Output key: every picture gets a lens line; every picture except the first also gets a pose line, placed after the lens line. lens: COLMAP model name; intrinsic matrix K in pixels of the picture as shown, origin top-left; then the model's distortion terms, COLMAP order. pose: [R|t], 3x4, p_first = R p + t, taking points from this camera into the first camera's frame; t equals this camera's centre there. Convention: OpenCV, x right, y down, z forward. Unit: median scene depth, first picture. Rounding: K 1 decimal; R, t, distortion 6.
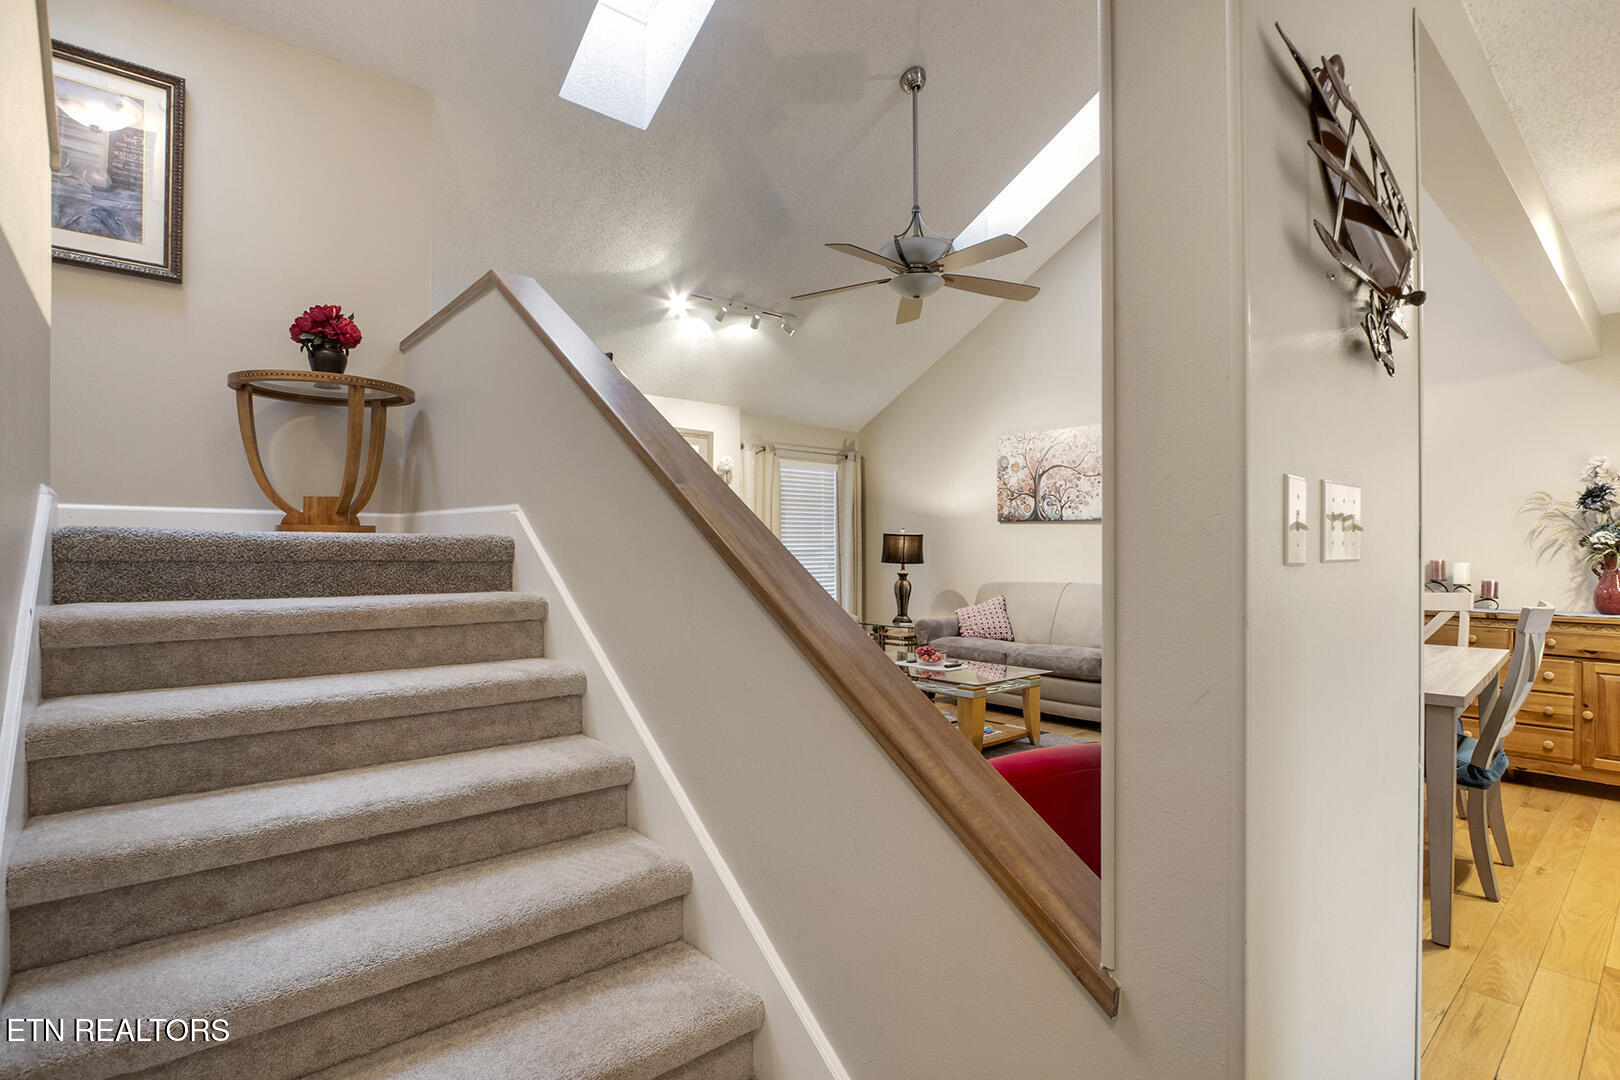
lens RADIAL K [[780.8, 0, 814.0], [0, 780.8, 549.0], [0, 0, 1]] dist [-0.016435, 0.000846]
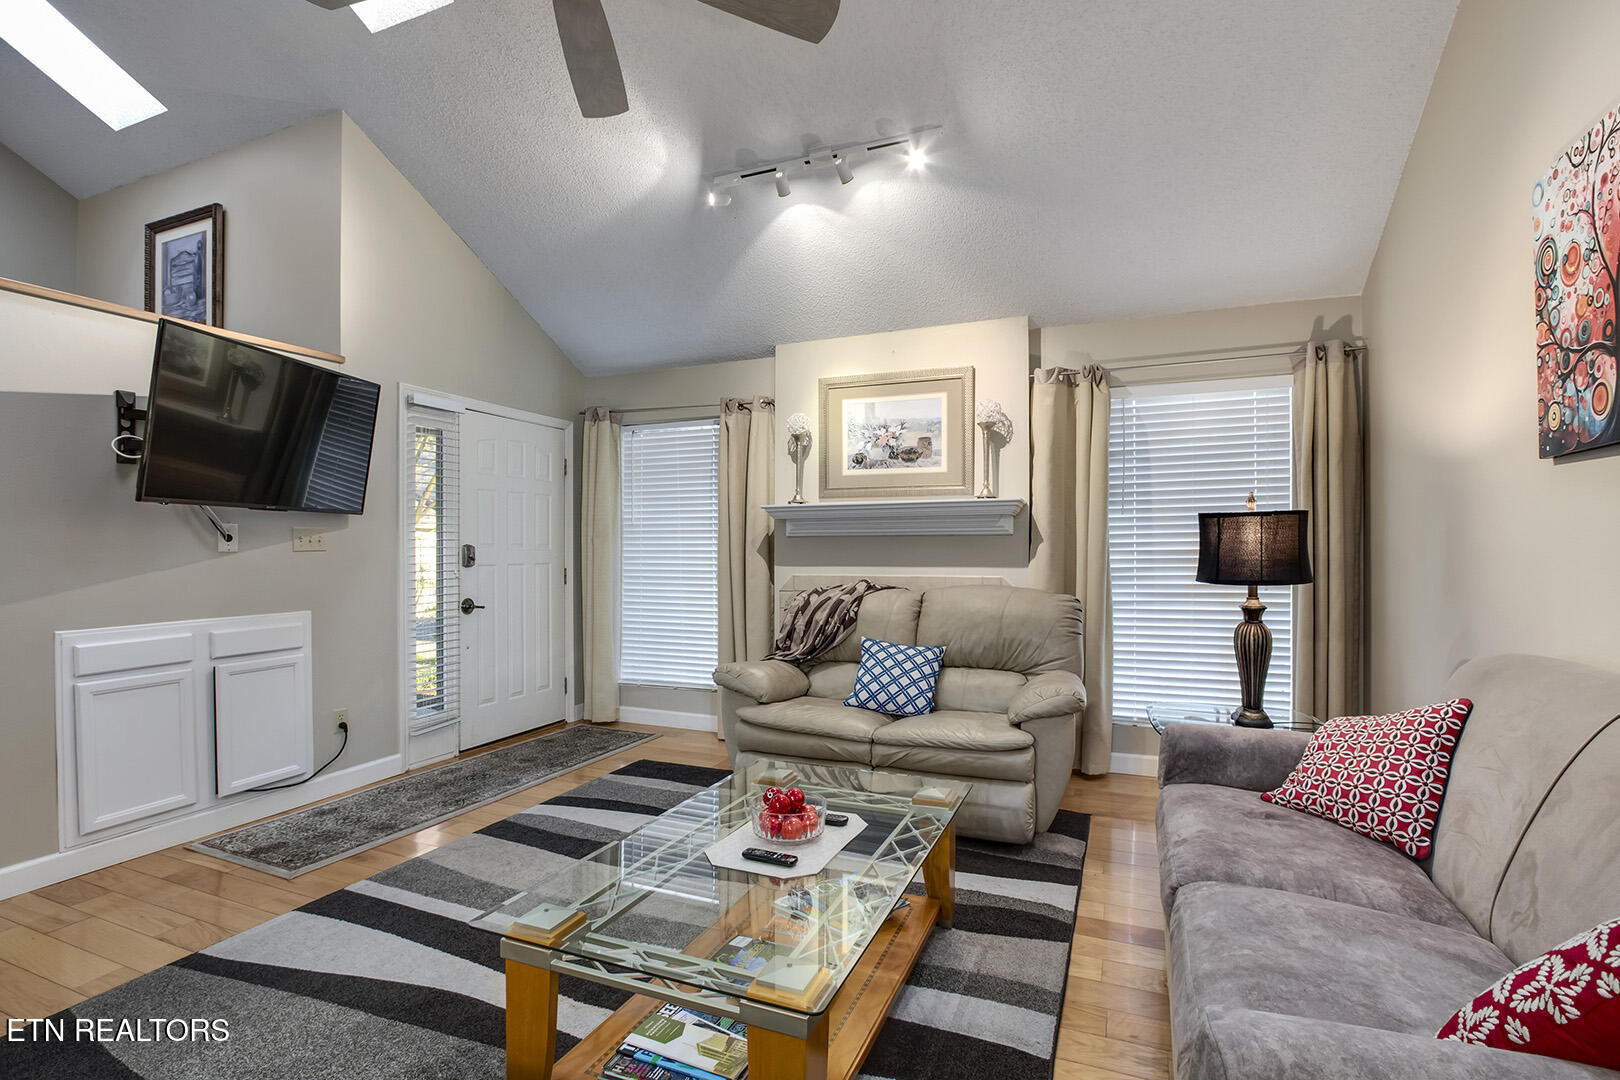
lens RADIAL K [[765.2, 0, 809.5], [0, 765.2, 551.6], [0, 0, 1]] dist [-0.020947, 0.001661]
pose [[0.445097, -0.002548, -0.895479, 0.470461], [0.006869, 0.999976, 0.000569, -0.000021], [0.895456, -0.006405, 0.445104, 0.771556]]
